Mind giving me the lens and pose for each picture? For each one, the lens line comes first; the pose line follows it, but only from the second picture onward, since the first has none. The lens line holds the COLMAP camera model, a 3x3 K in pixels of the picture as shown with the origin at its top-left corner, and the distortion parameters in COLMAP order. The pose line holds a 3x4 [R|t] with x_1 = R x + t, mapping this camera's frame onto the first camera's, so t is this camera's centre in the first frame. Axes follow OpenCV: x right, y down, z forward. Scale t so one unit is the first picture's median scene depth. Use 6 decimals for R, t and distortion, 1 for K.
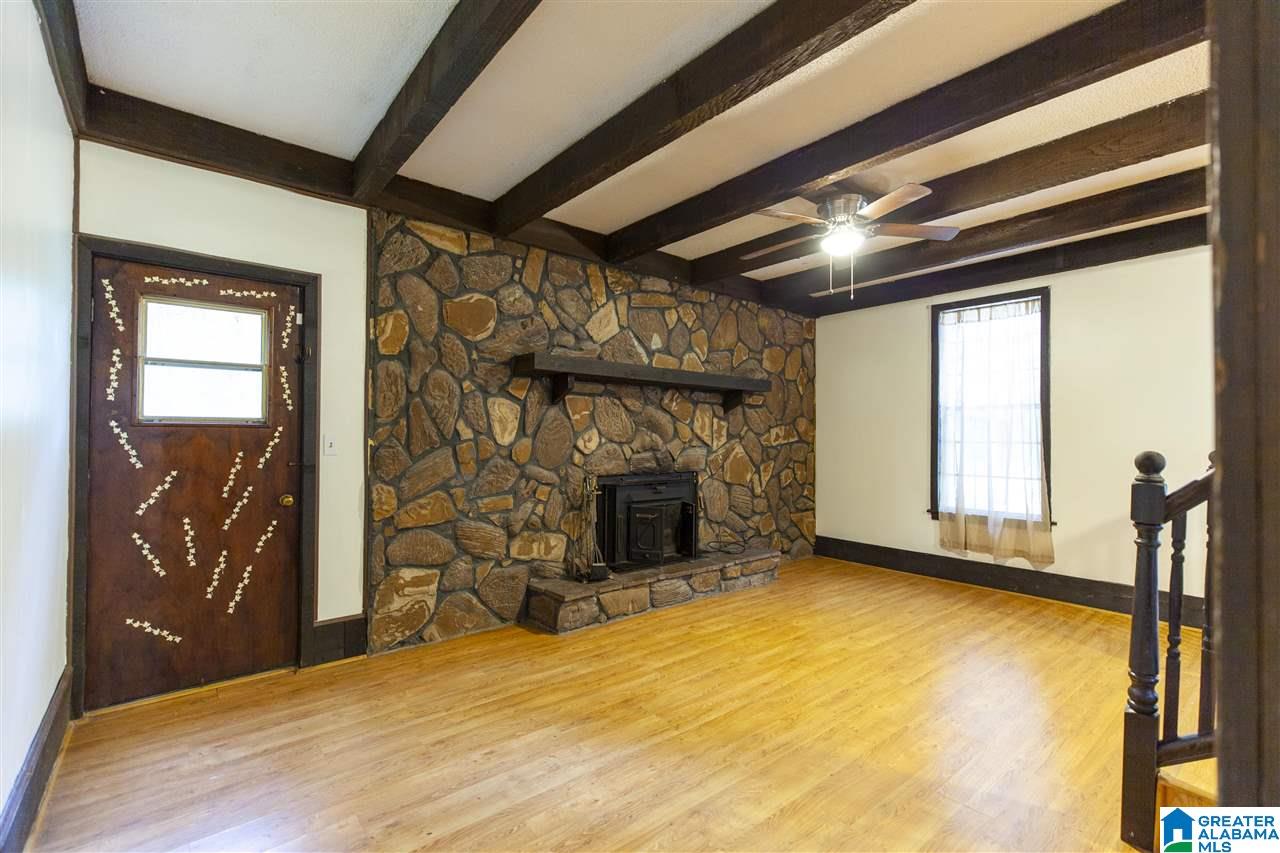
lens RADIAL K [[567.1, 0, 641.3], [0, 567.1, 425.2], [0, 0, 1]] dist [0.002194, 0.000172]
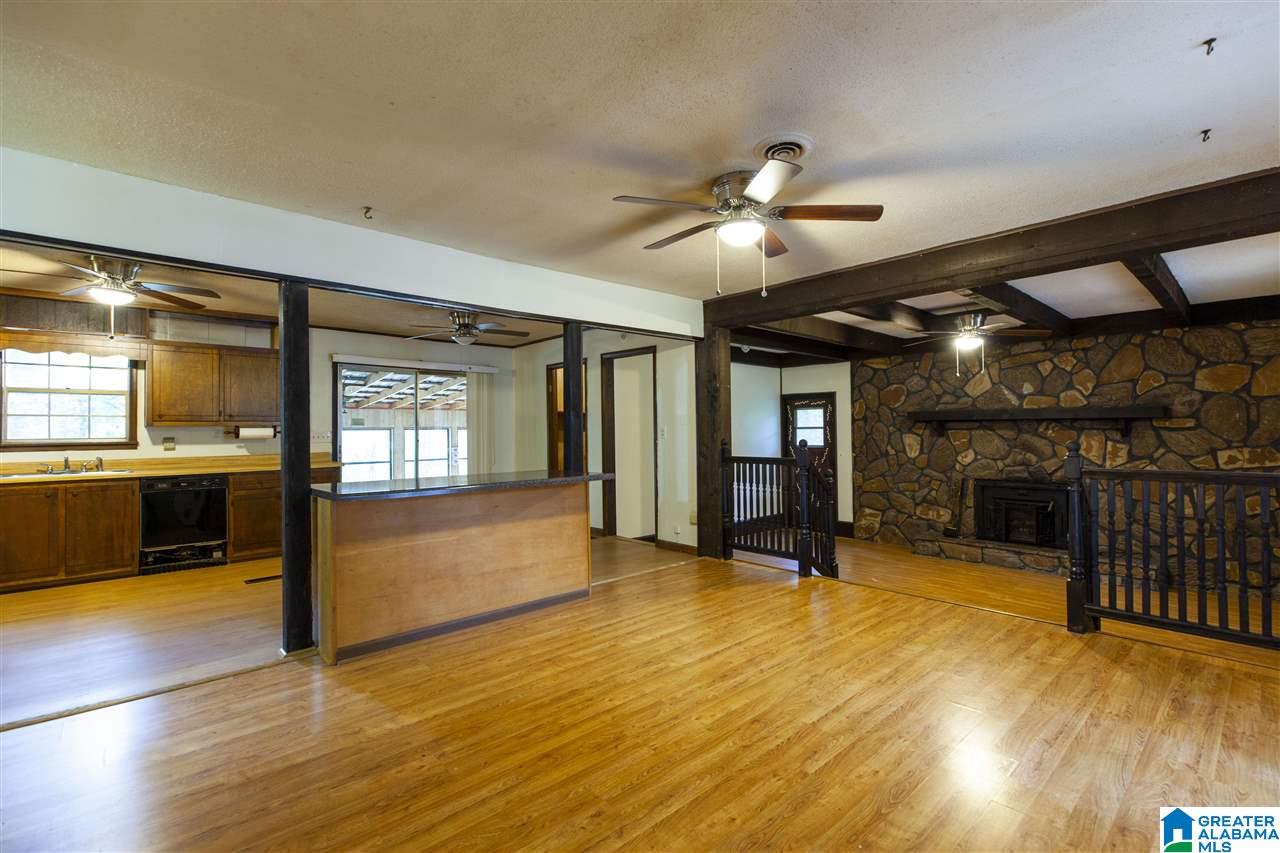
lens RADIAL K [[567.1, 0, 641.9], [0, 567.1, 427.4], [0, 0, 1]] dist [0.002194, 0.000172]
pose [[0.030318, -0.012840, -0.999458, 1.588303], [0.028761, 0.999515, -0.011968, -0.068769], [0.999126, -0.028383, 0.030672, -0.000984]]
